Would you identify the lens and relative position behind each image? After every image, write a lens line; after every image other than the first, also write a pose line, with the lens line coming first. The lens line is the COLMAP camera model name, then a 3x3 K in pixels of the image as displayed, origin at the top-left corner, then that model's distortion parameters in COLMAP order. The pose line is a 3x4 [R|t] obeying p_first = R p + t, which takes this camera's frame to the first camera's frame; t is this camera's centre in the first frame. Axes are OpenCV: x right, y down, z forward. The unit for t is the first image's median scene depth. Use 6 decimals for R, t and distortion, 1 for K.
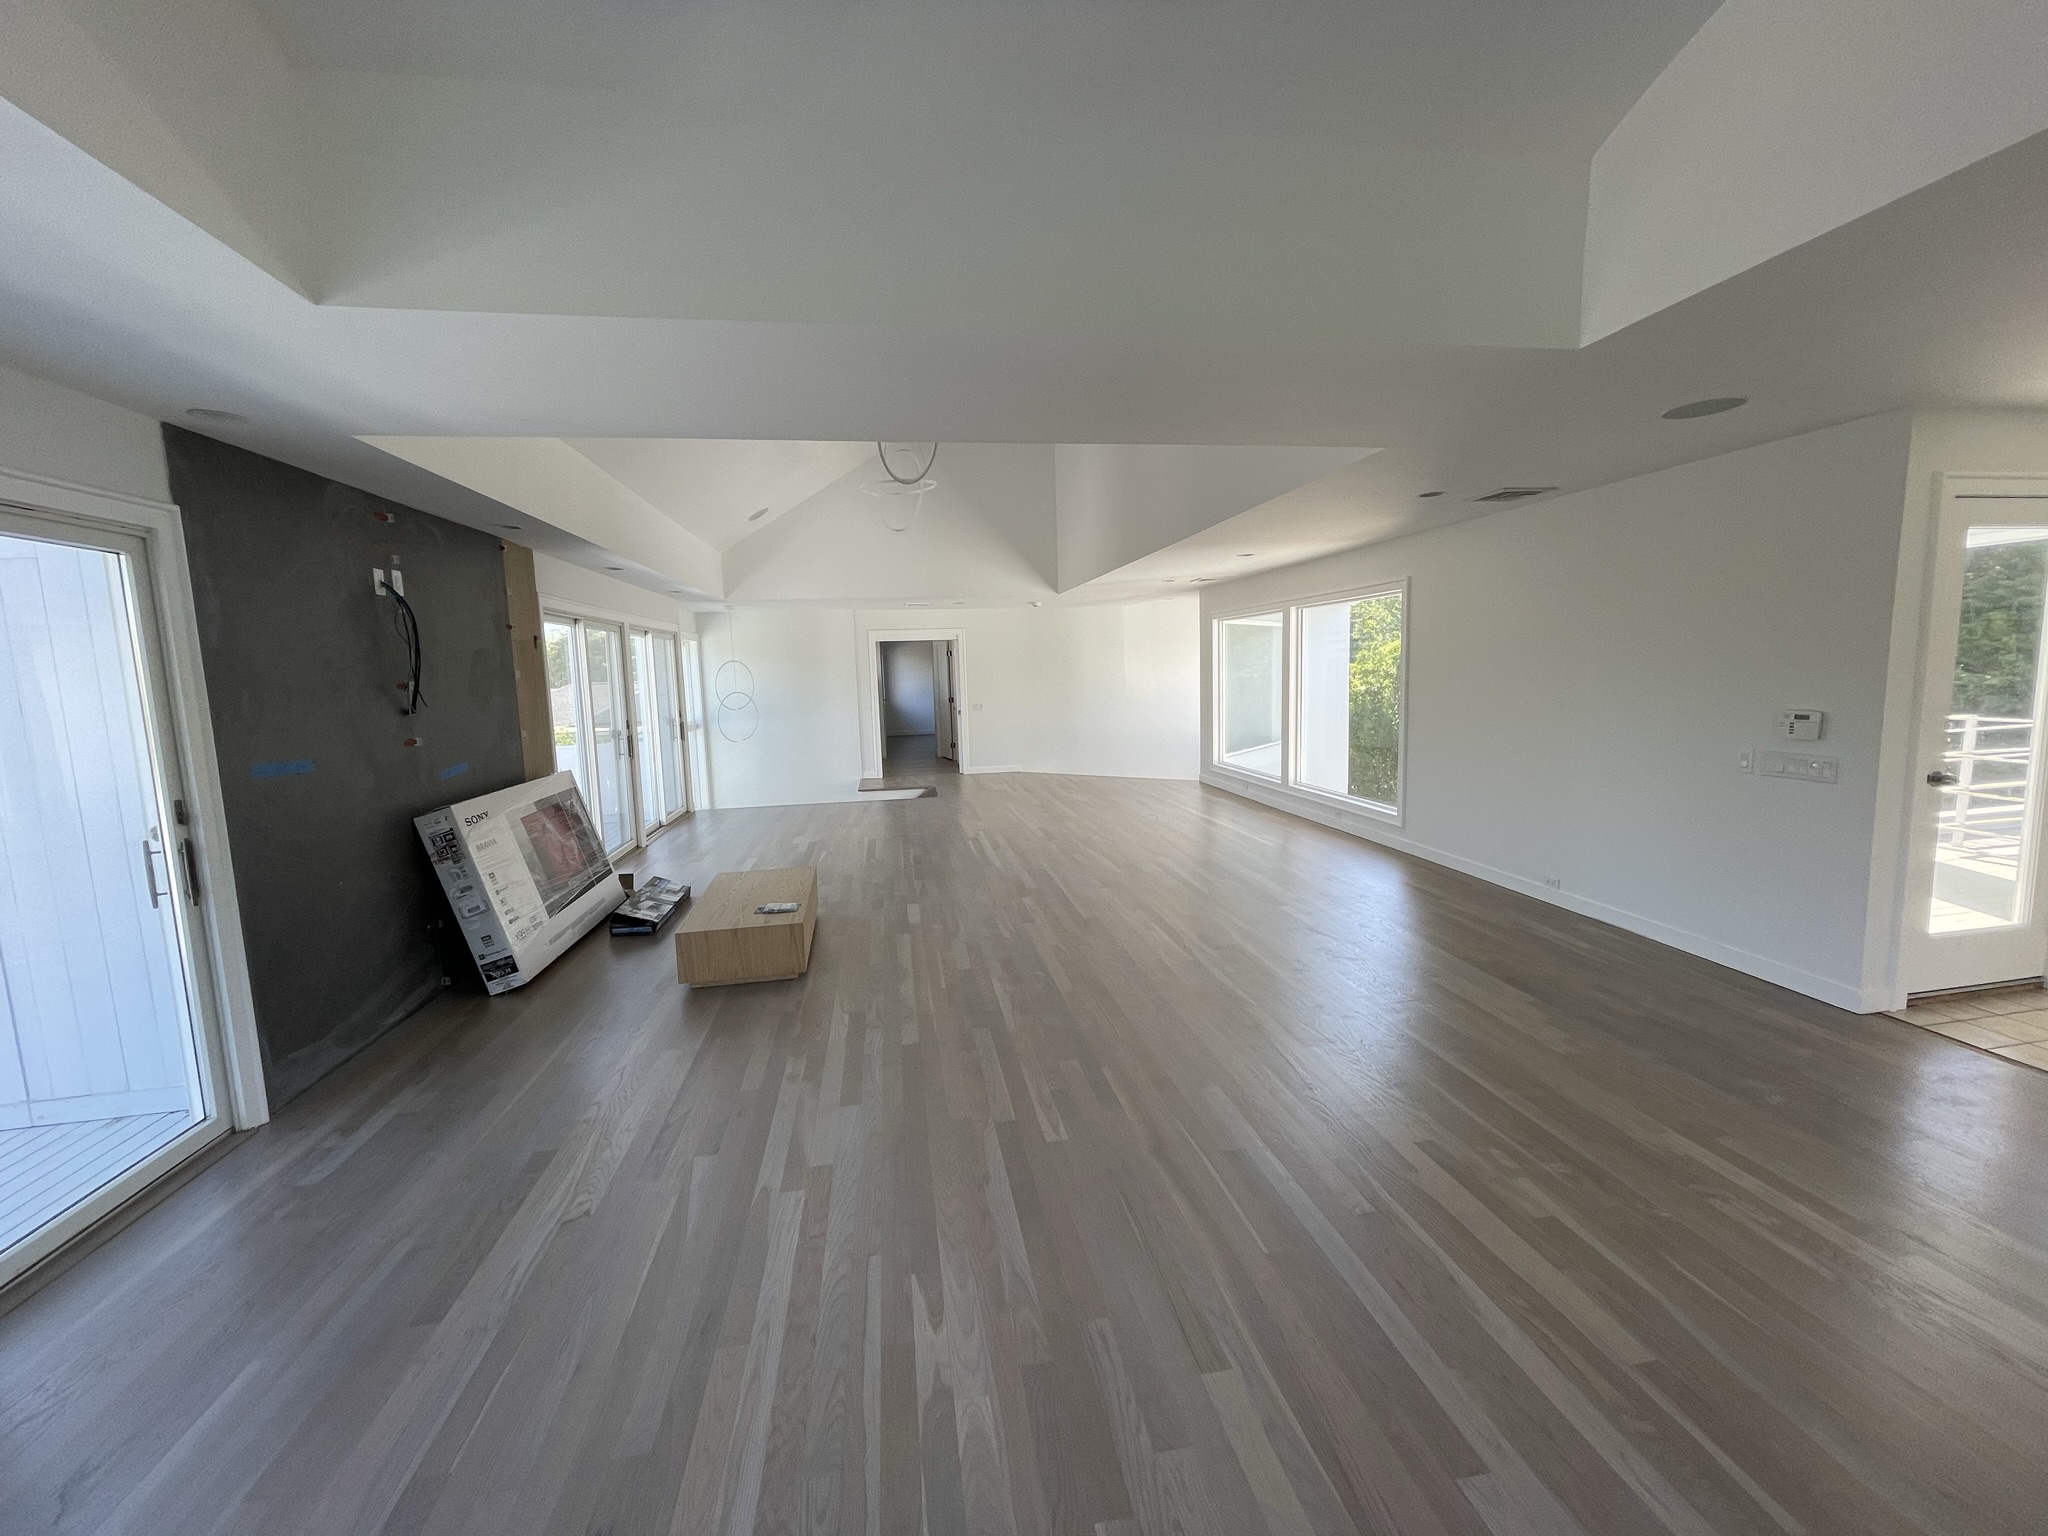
lens RADIAL K [[825.0, 0, 1022.1], [0, 825.0, 763.5], [0, 0, 1]] dist [-0.000682, 0.000072]
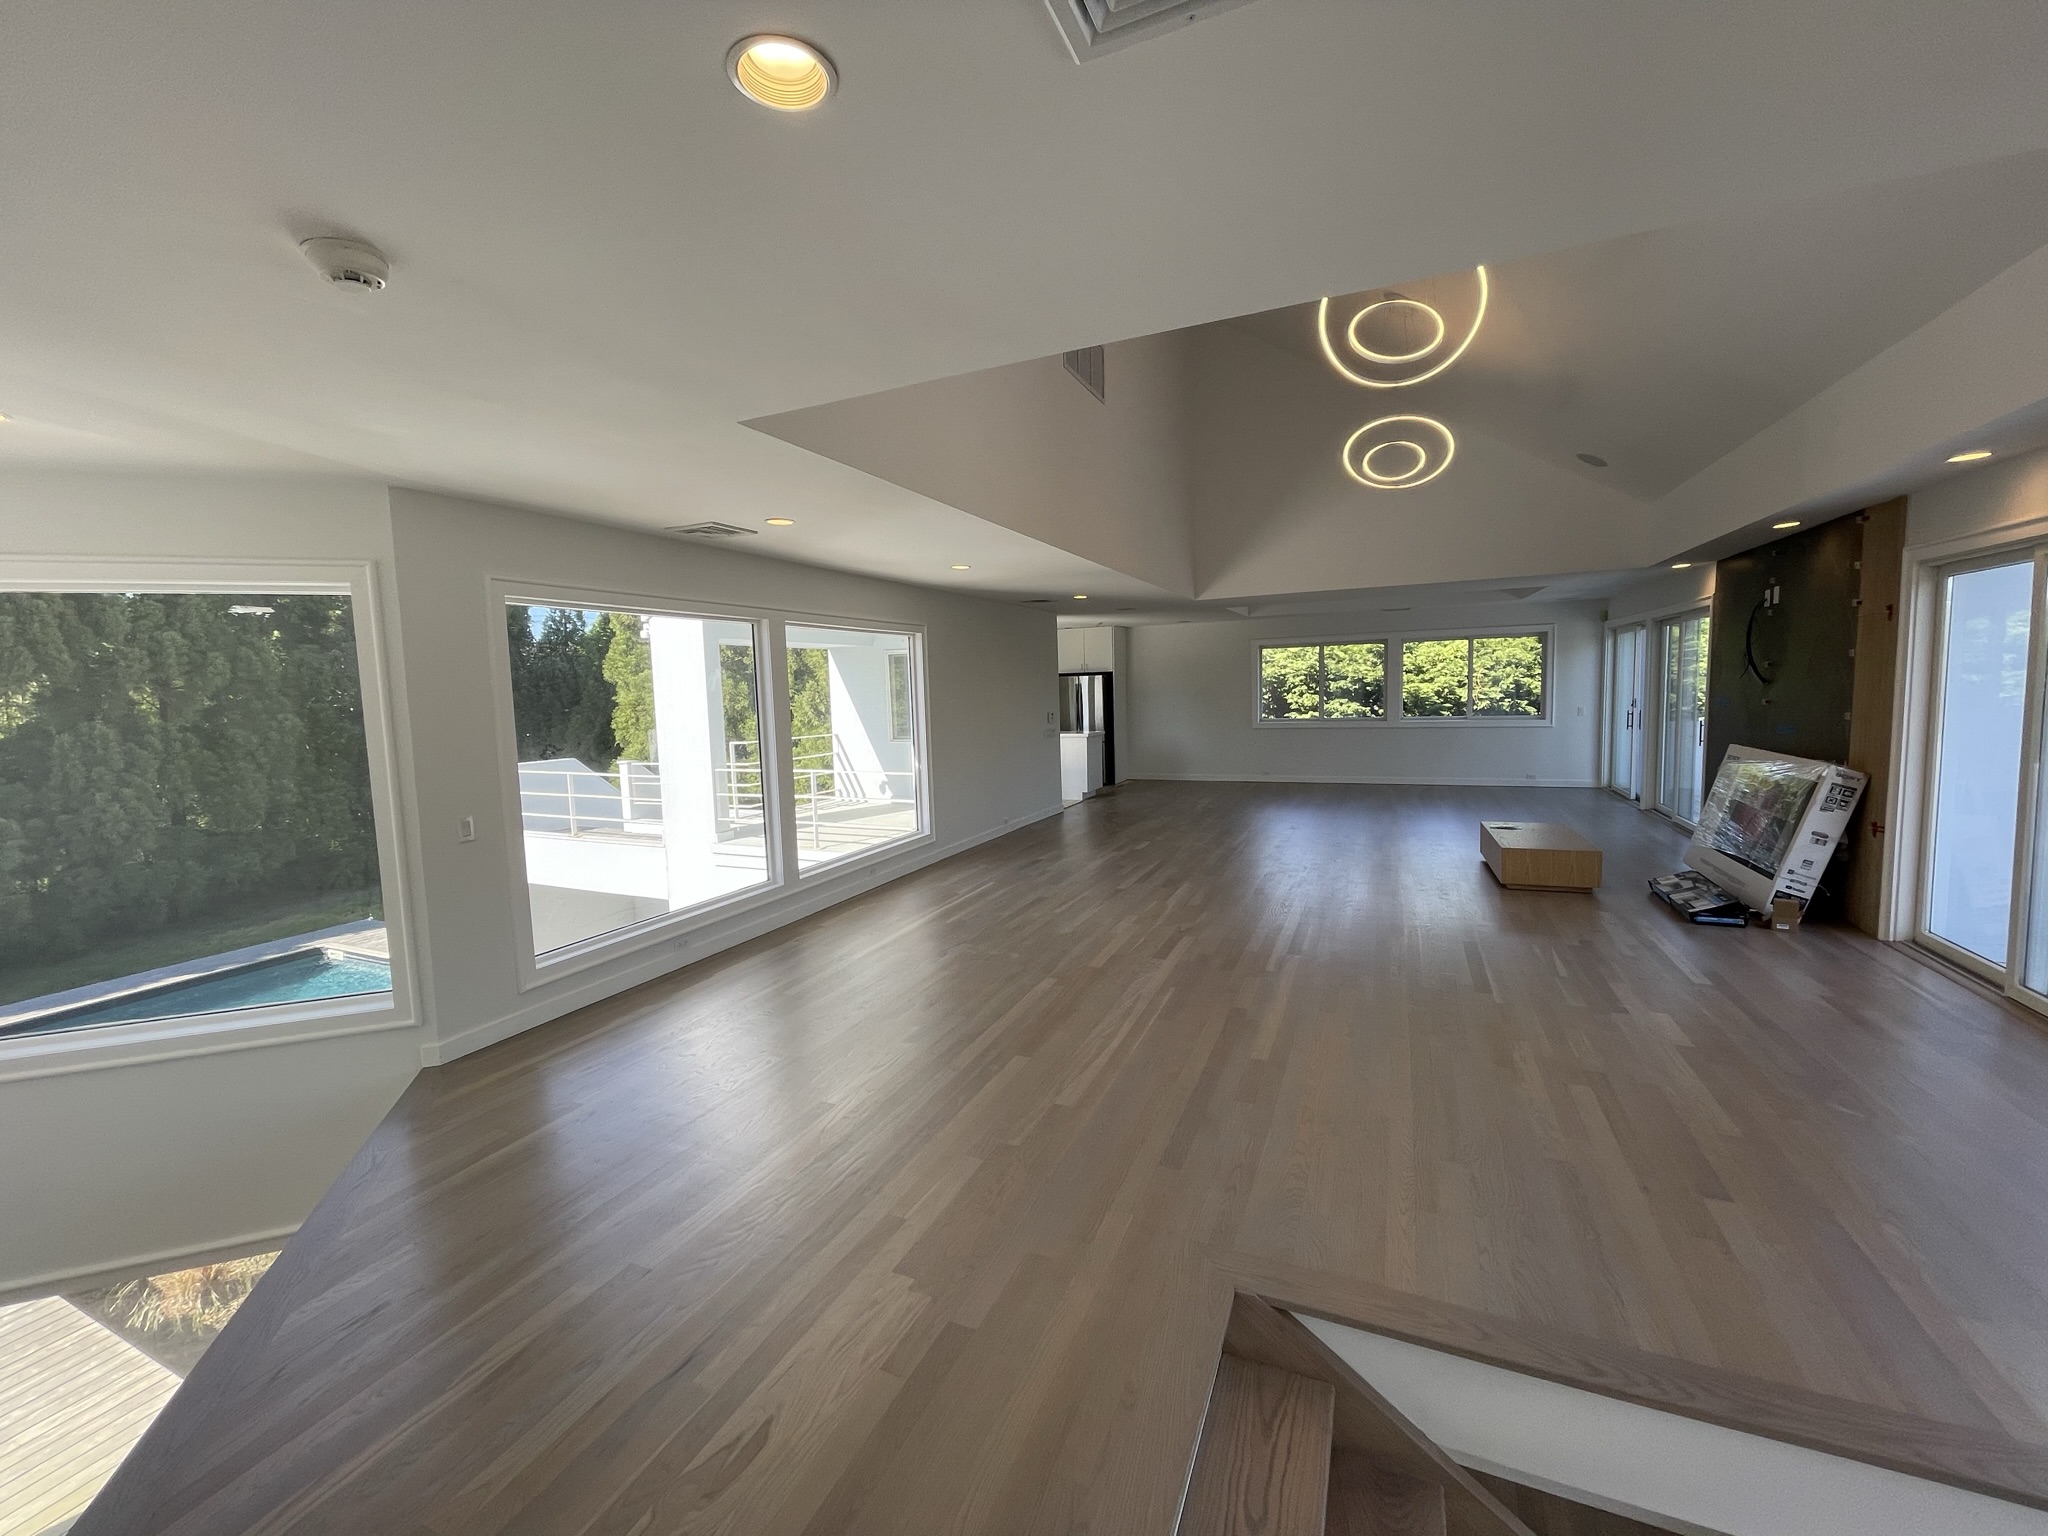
lens RADIAL K [[827.1, 0, 1022.0], [0, 827.1, 764.2], [0, 0, 1]] dist [-0.001400, 0.000300]
pose [[-0.833414, 0.007131, 0.552603, -0.241910], [0.120306, 0.978278, 0.168816, -0.183712], [-0.539396, 0.207175, -0.816168, 1.644072]]
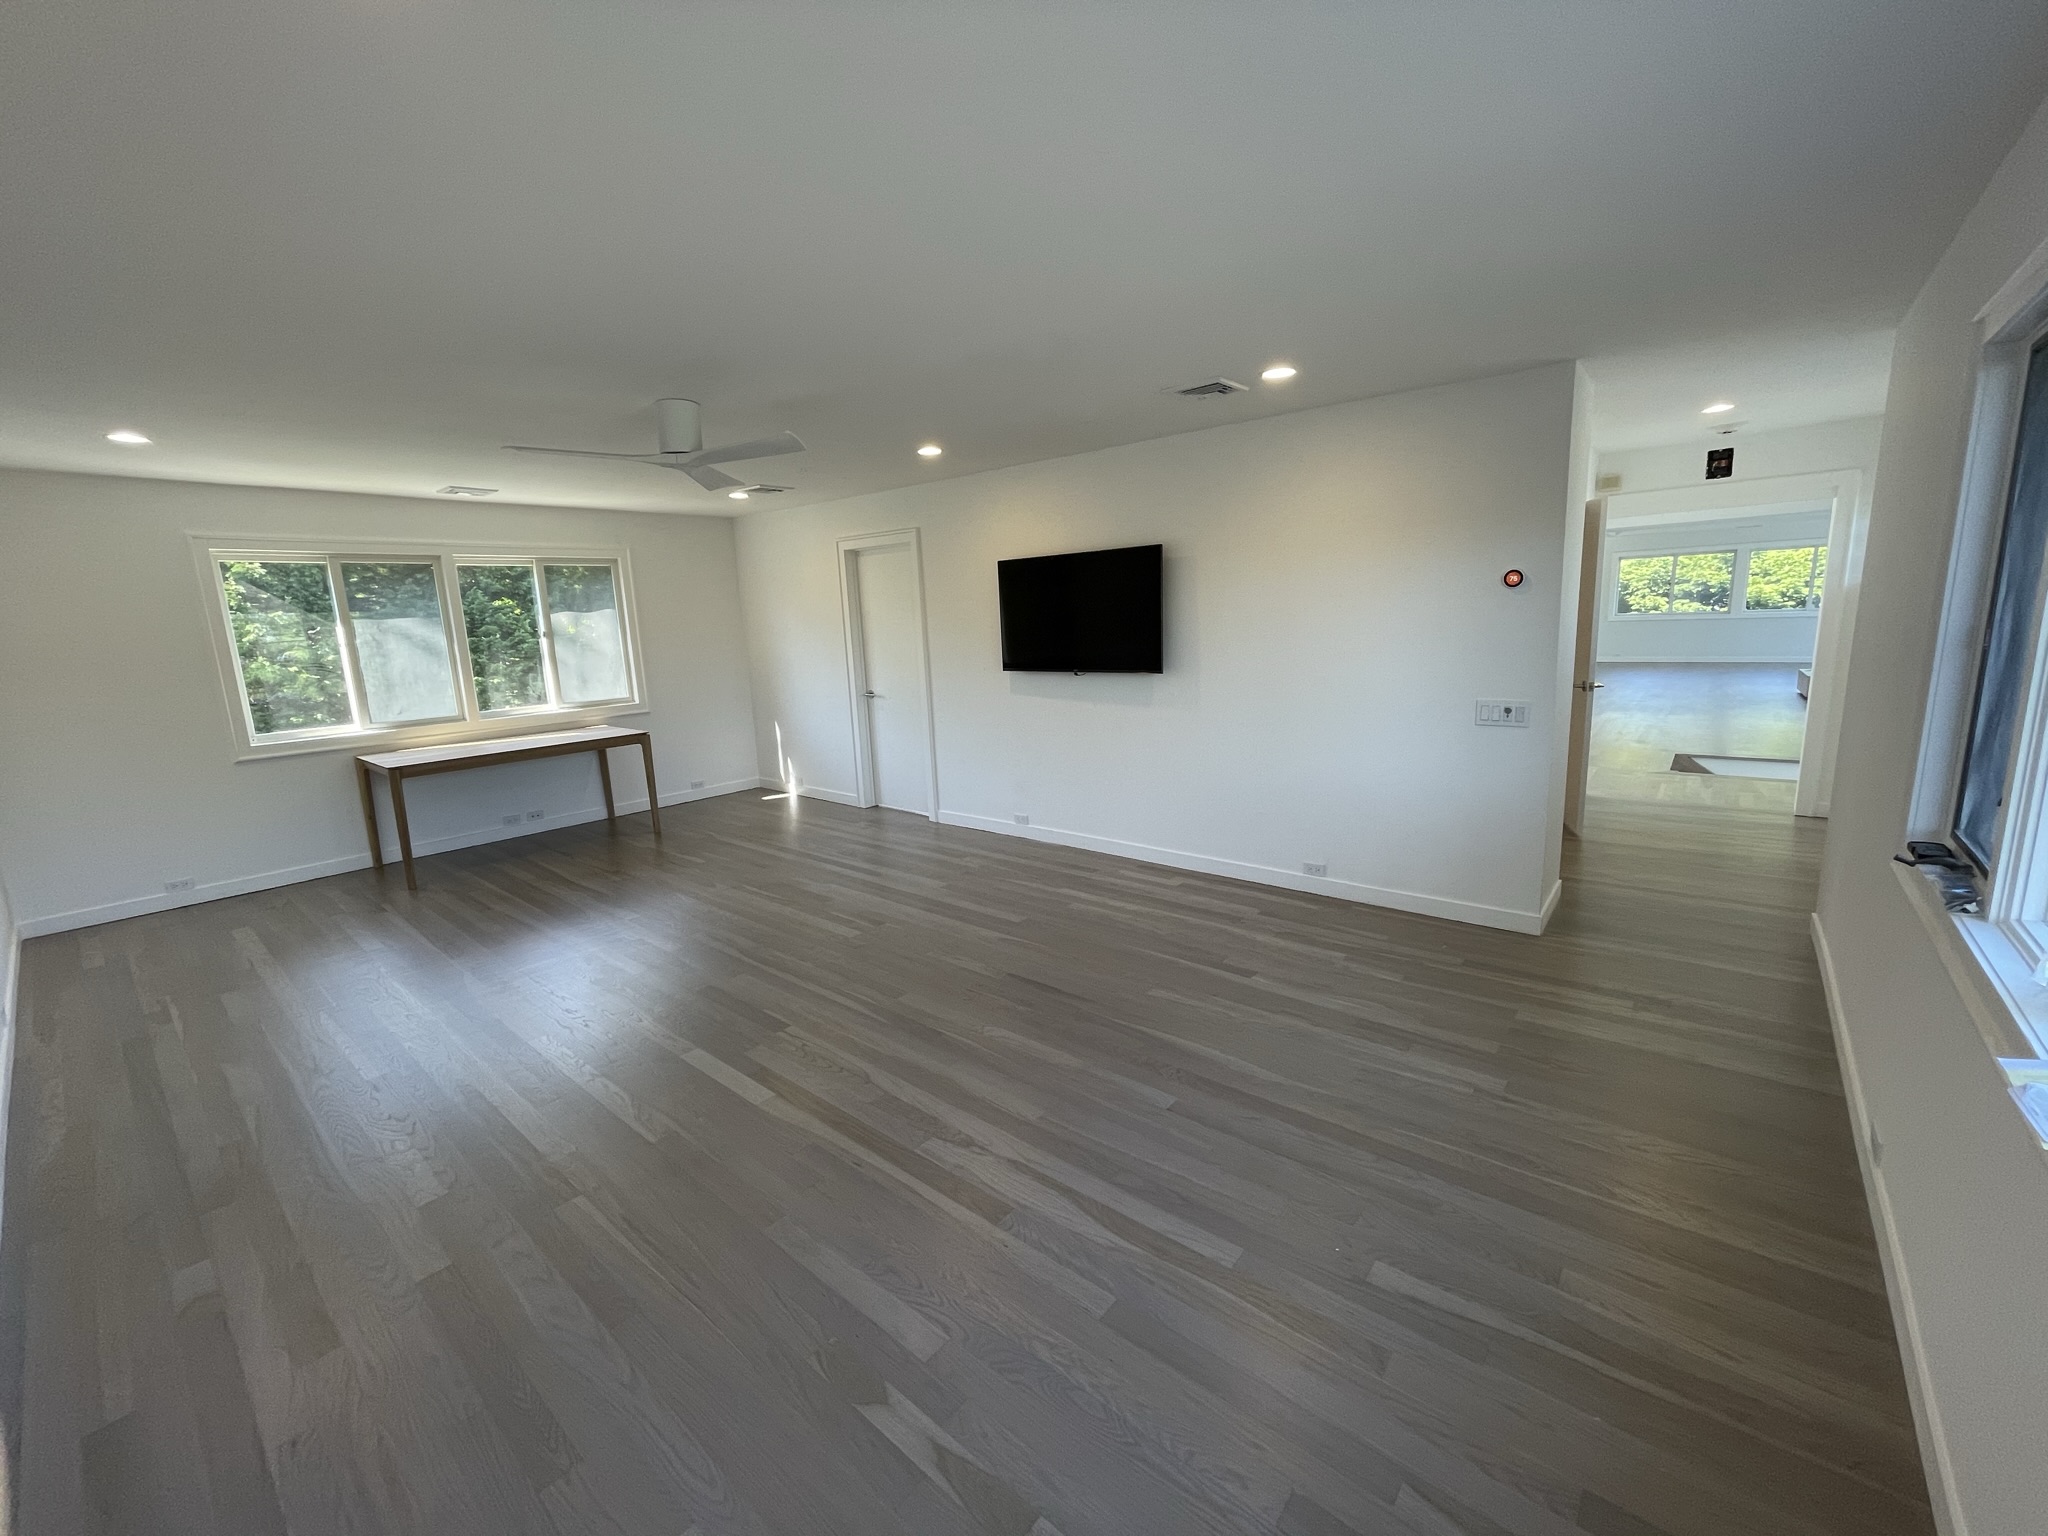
lens RADIAL K [[821.5, 0, 1026.0], [0, 821.5, 762.1], [0, 0, 1]] dist [0.004672, 0.000455]
pose [[-0.649854, -0.076757, 0.756174, -0.407161], [0.150836, 0.962076, 0.227286, -0.299636], [-0.744942, 0.261761, -0.613631, 2.716741]]
